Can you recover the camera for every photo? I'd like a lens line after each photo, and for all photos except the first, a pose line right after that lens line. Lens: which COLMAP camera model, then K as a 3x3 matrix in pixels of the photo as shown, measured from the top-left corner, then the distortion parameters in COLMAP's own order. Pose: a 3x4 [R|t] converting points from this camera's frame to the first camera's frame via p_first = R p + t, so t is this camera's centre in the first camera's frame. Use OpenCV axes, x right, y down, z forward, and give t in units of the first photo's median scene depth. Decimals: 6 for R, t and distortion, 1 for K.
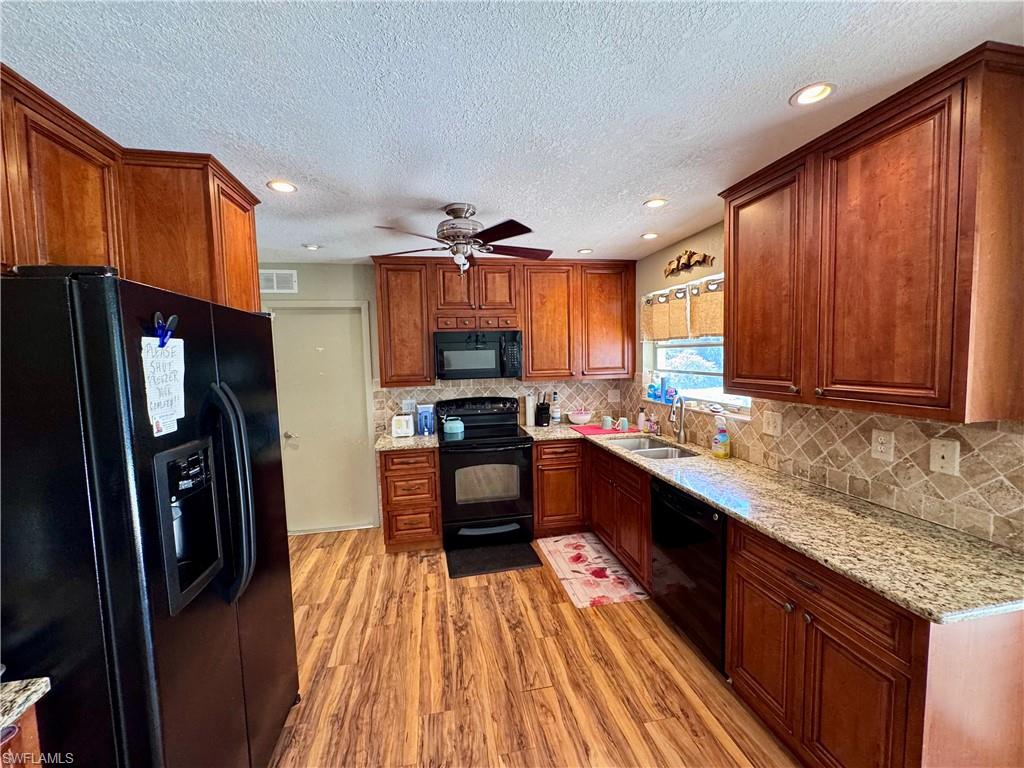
lens RADIAL K [[409.5, 0, 510.9], [0, 409.5, 383.9], [0, 0, 1]] dist [-0.006032, 0.001500]
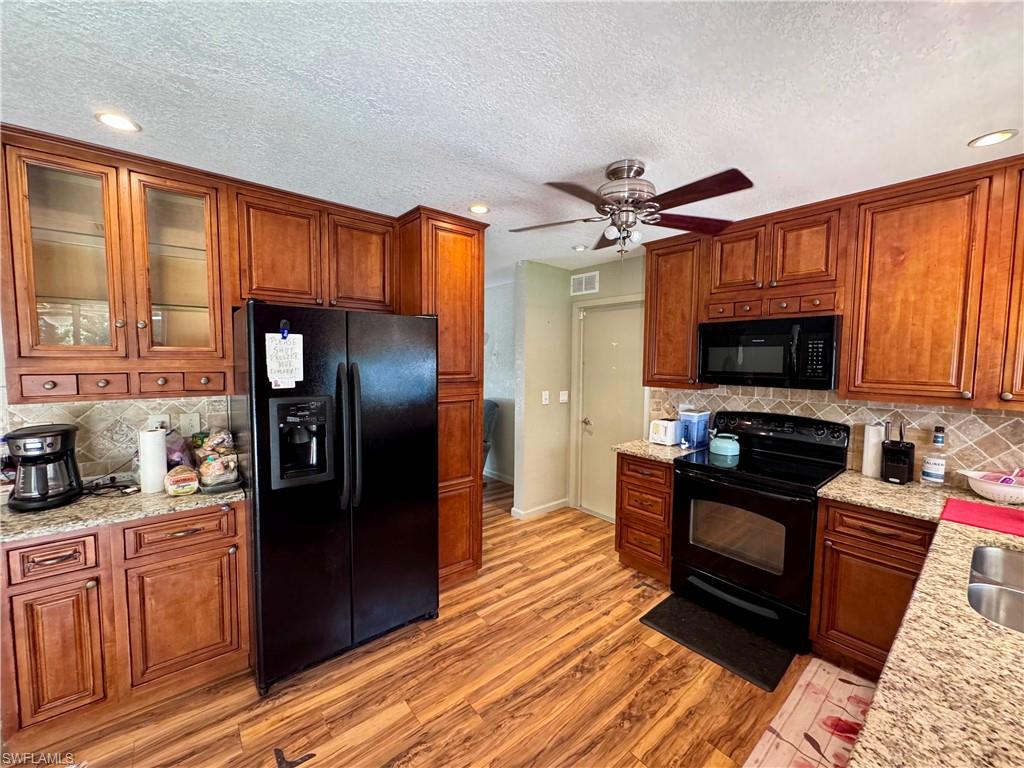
lens RADIAL K [[409.5, 0, 511.3], [0, 409.5, 384.7], [0, 0, 1]] dist [-0.006032, 0.001500]
pose [[0.480526, 0.089700, -0.872381, 0.381205], [-0.082371, 0.994974, 0.056933, -0.024323], [0.873104, 0.044501, 0.485499, 0.326445]]
